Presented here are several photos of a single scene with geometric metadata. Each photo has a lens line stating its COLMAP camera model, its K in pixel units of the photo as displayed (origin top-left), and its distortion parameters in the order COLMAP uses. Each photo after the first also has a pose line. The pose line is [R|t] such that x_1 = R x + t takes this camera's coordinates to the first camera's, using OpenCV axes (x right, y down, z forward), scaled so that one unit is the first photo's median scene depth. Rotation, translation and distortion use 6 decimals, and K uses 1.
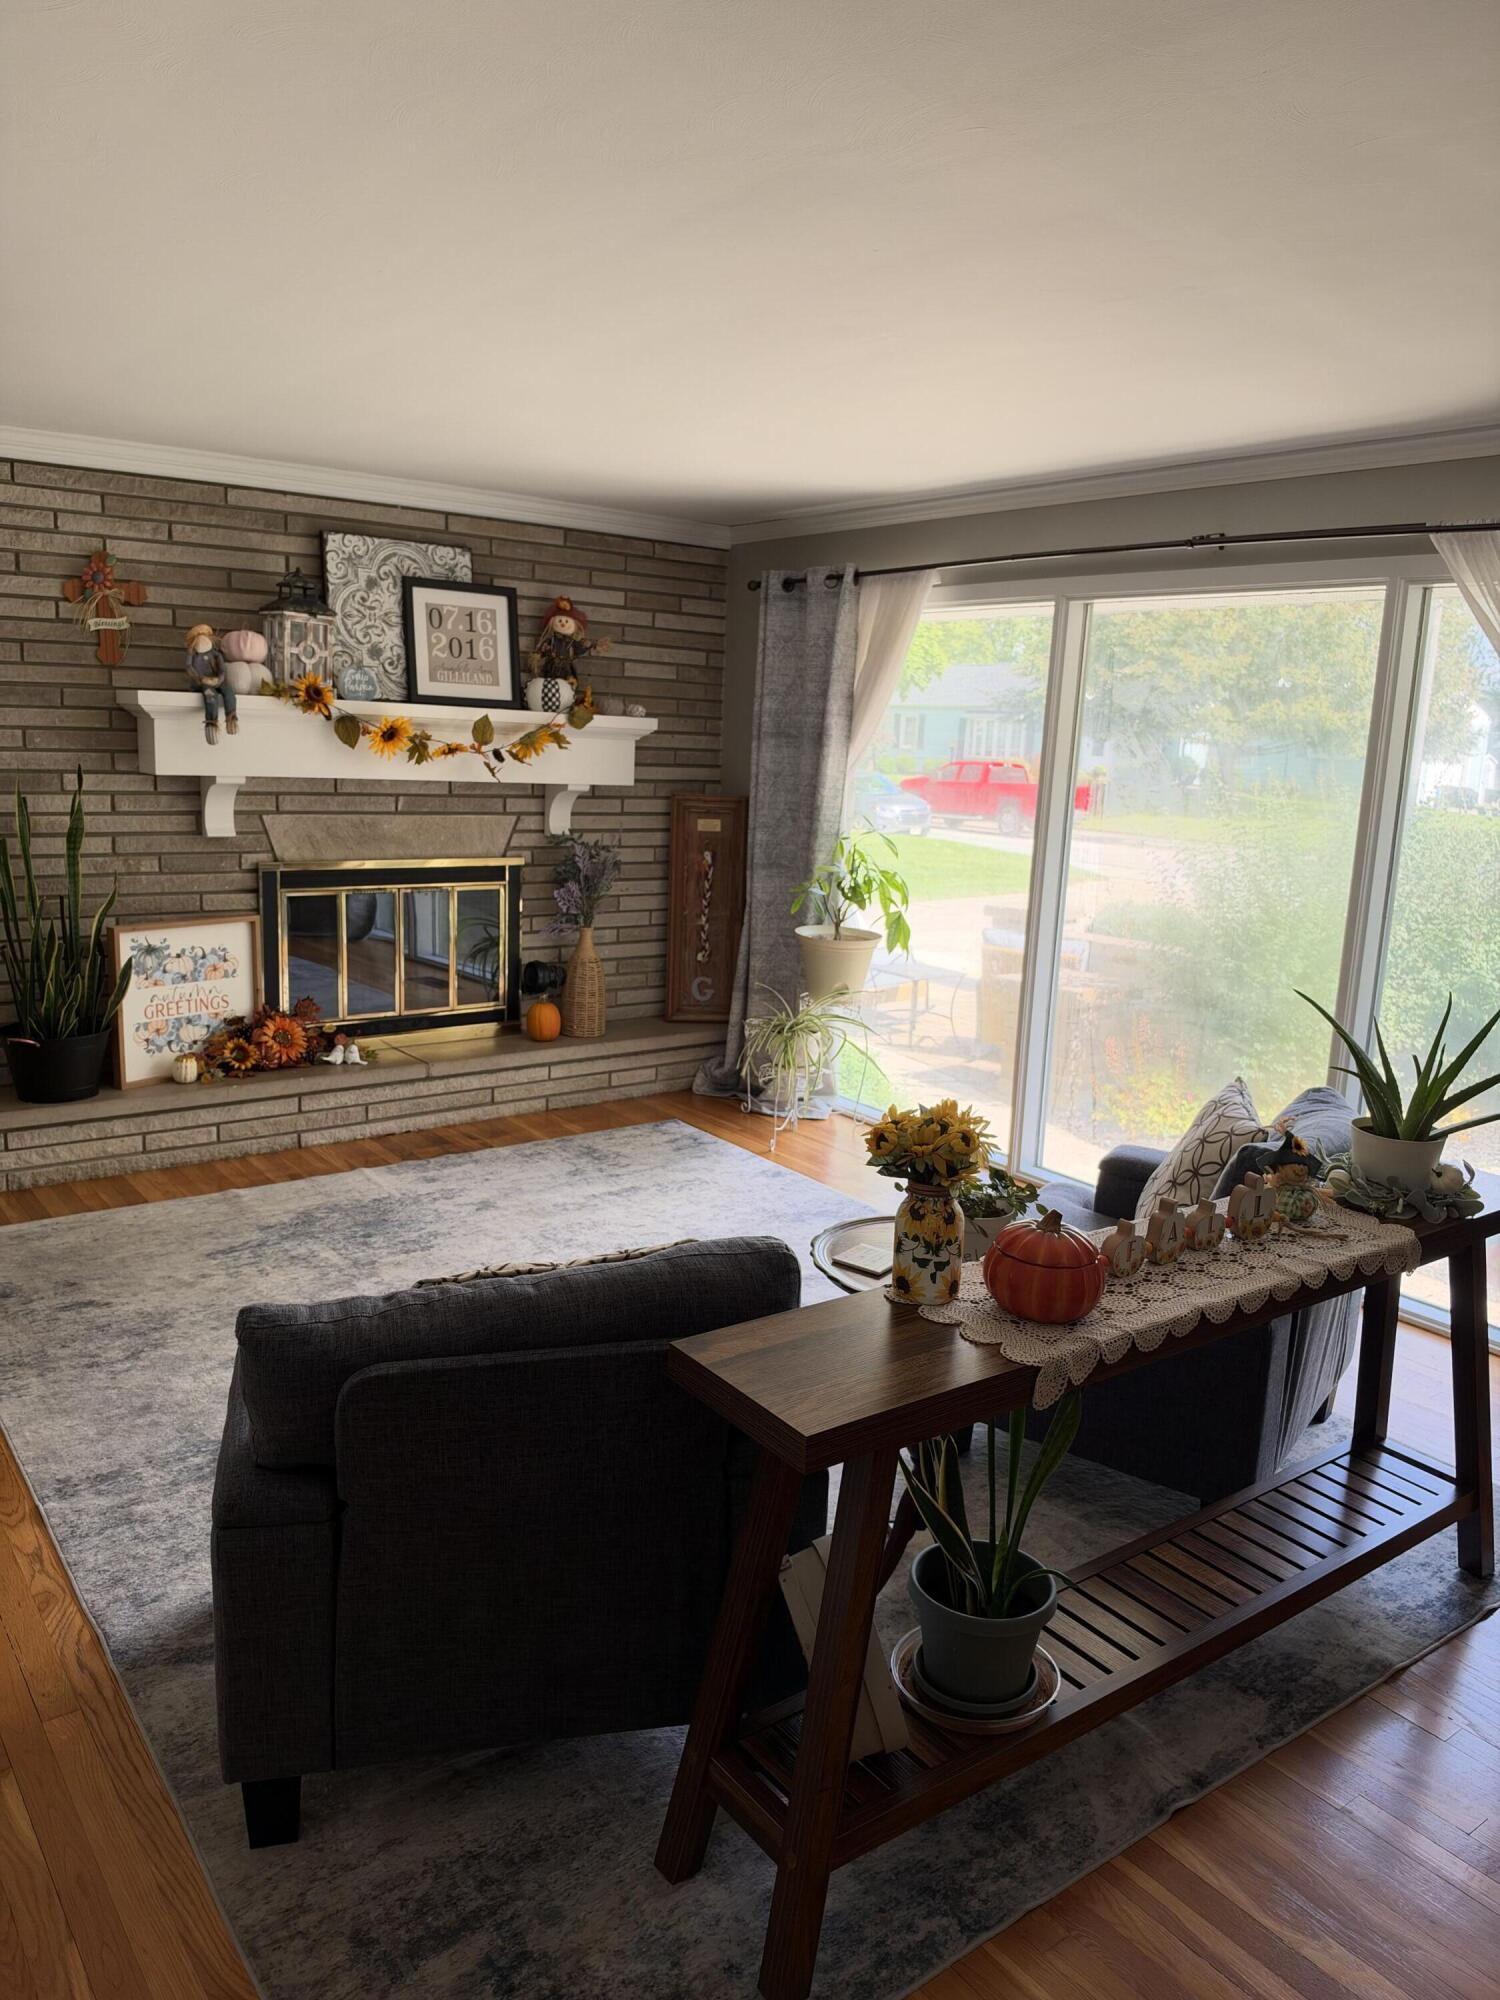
lens RADIAL K [[1452.6, 0, 747.4], [0, 1452.6, 1000.8], [0, 0, 1]] dist [0.071226, -0.077357]
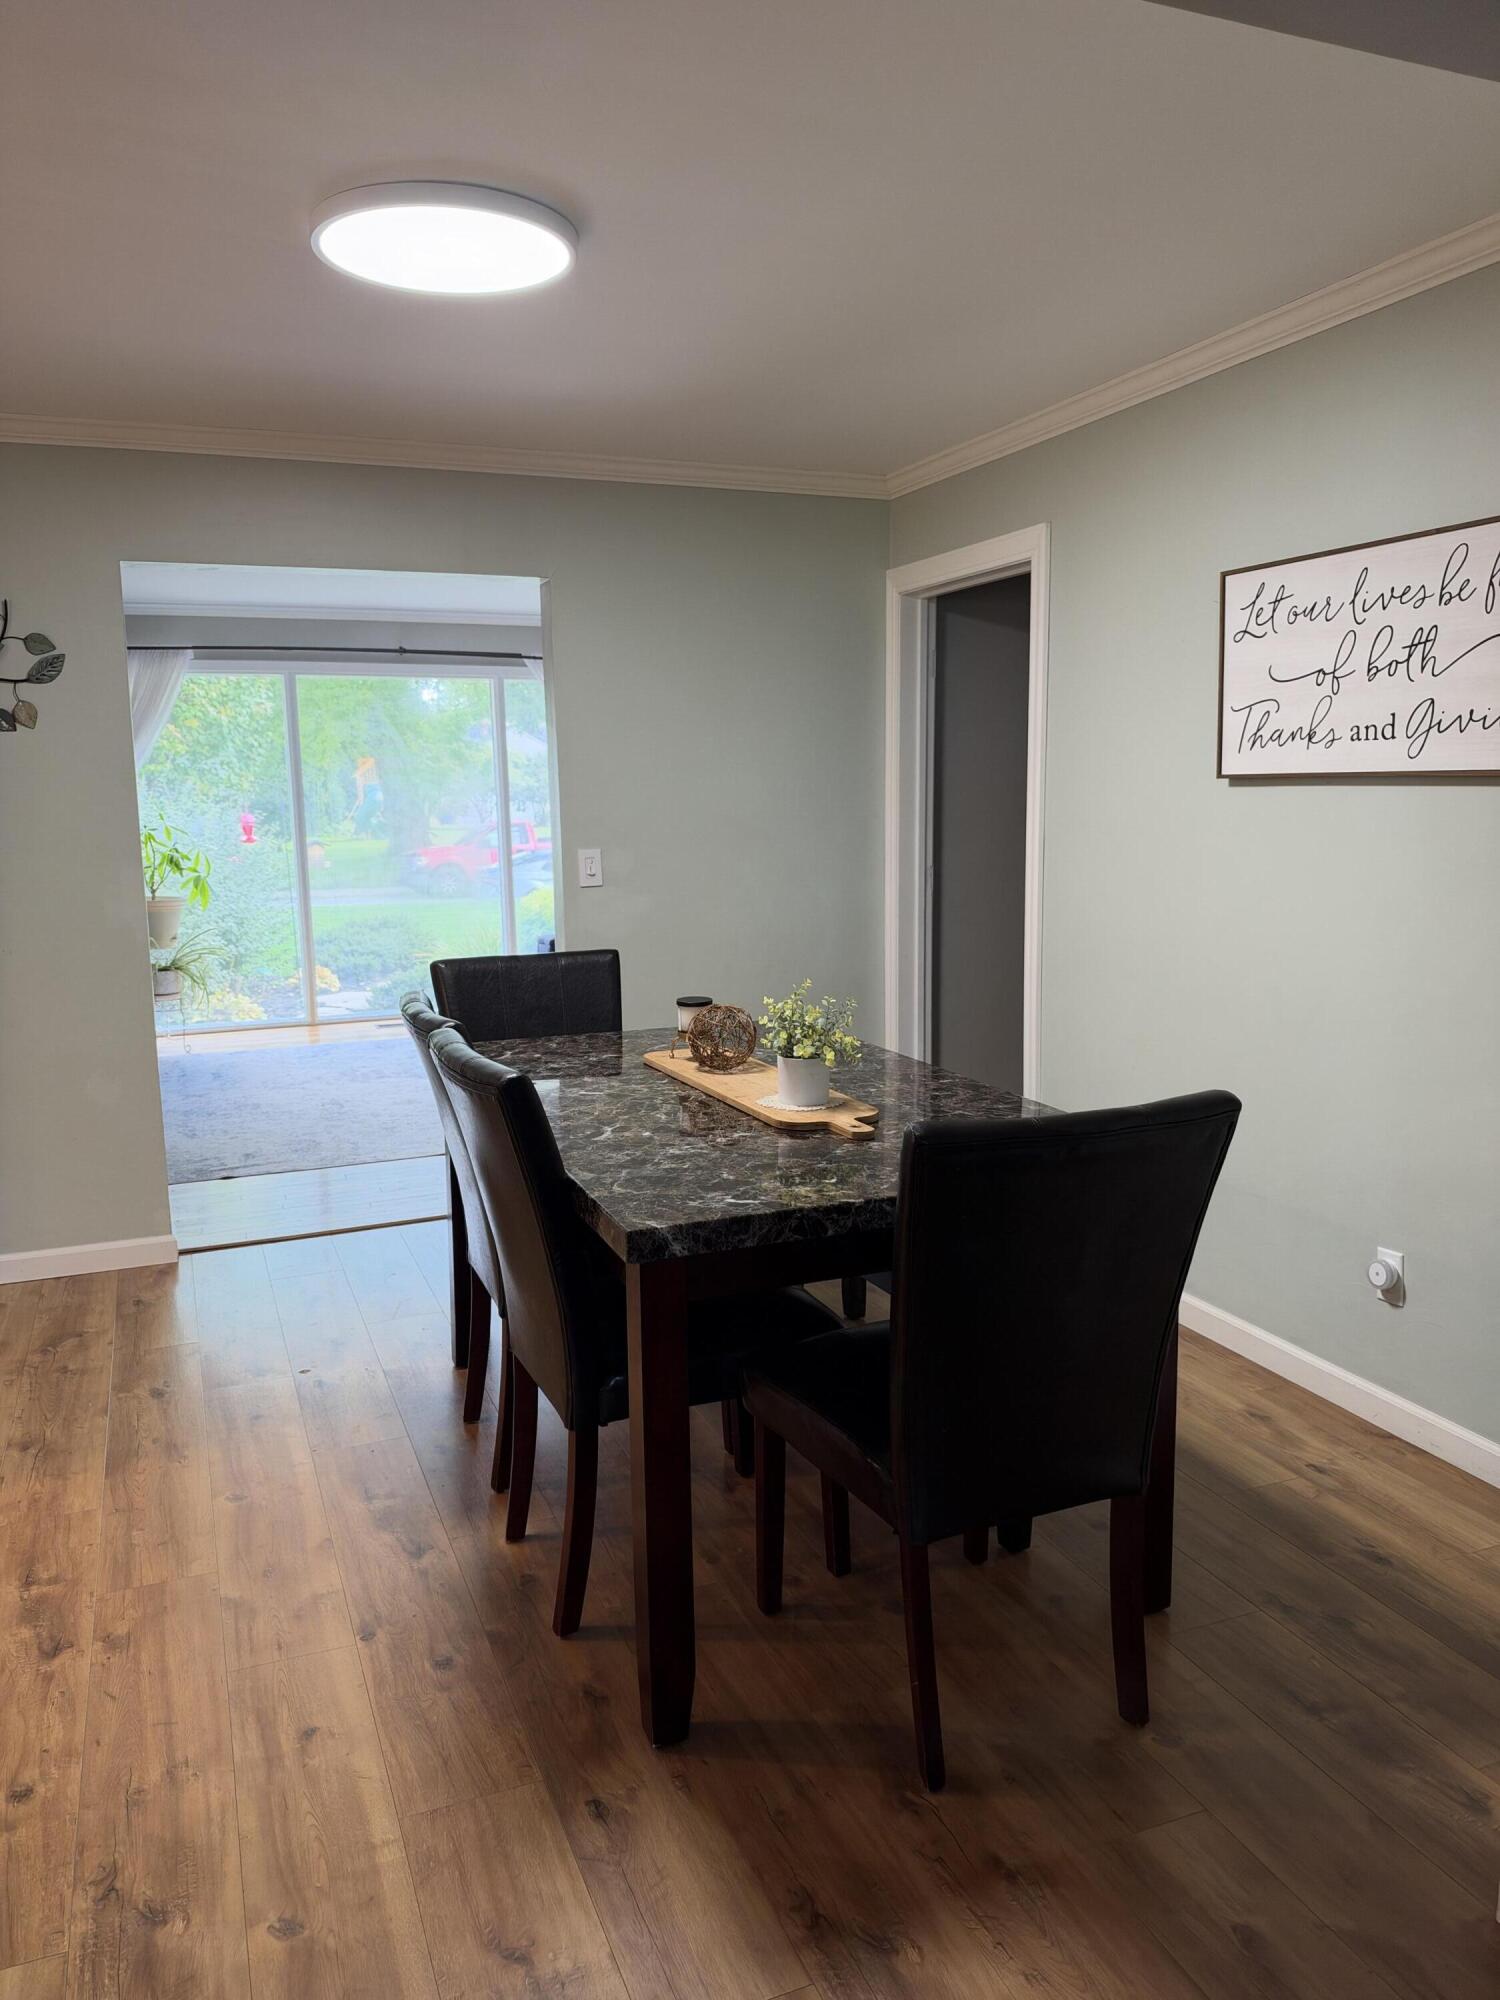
lens RADIAL K [[1452.6, 0, 747.9], [0, 1452.6, 999.5], [0, 0, 1]] dist [0.071226, -0.077357]
pose [[0.245524, -0.192384, 0.950109, -1.707184], [0.223700, 0.964900, 0.137572, -0.029672], [-0.943226, 0.178762, 0.279943, 0.116138]]
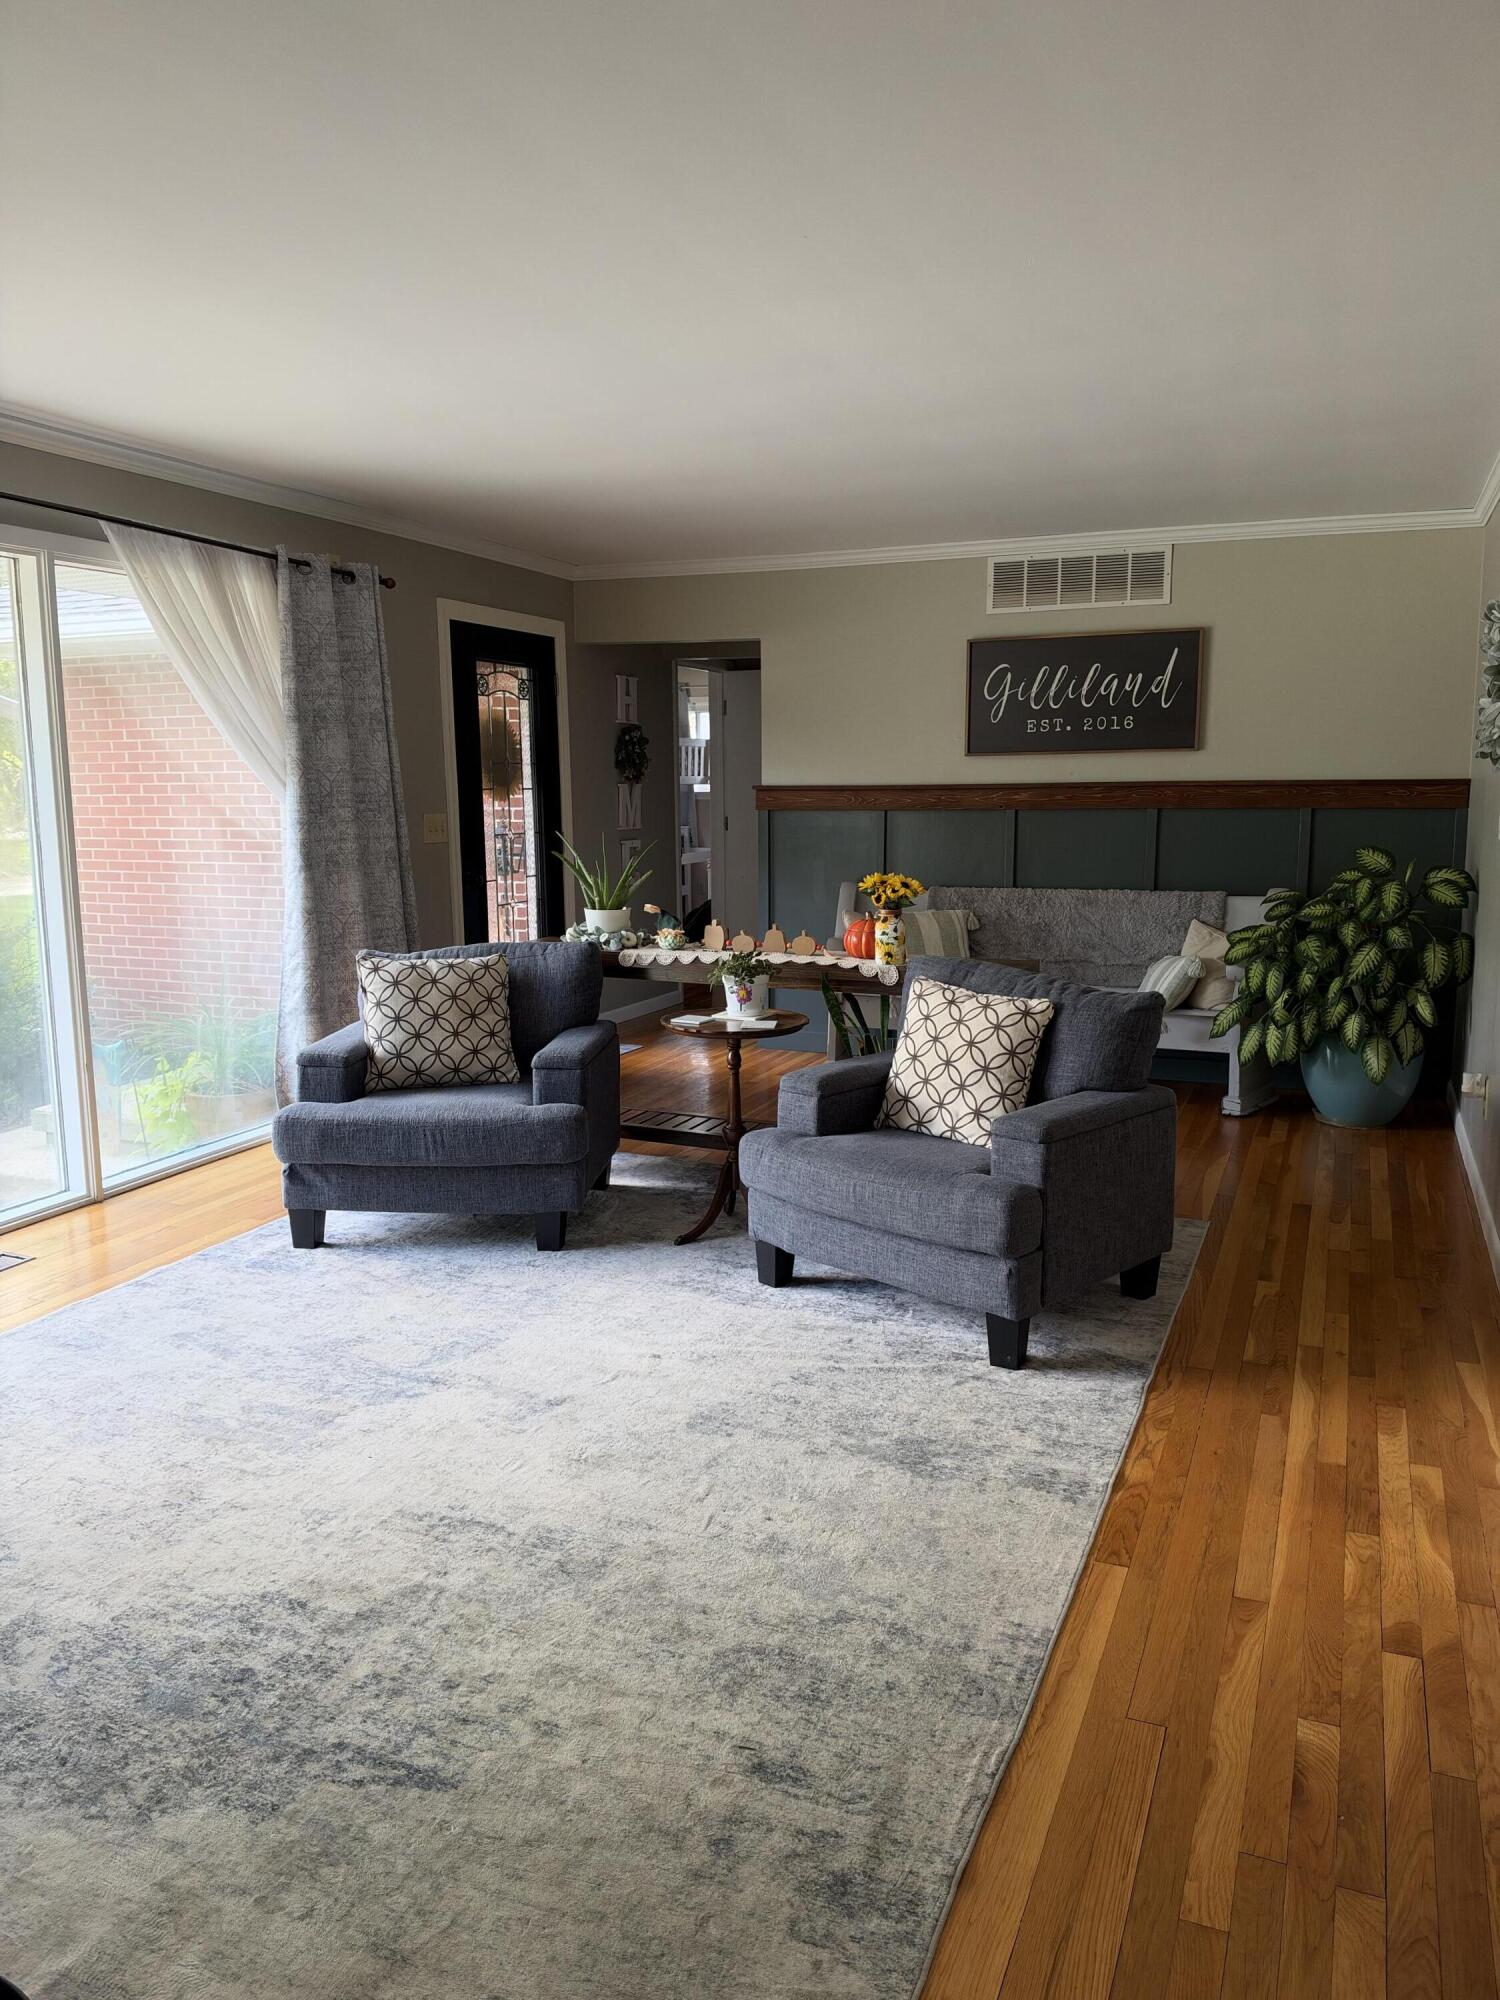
lens RADIAL K [[1452.6, 0, 751.4], [0, 1452.6, 1001.2], [0, 0, 1]] dist [0.071226, -0.077357]
pose [[-0.514755, -0.161608, 0.841968, -0.859185], [0.152368, 0.949195, 0.275342, -0.194756], [-0.843689, 0.270023, -0.463979, 1.202792]]
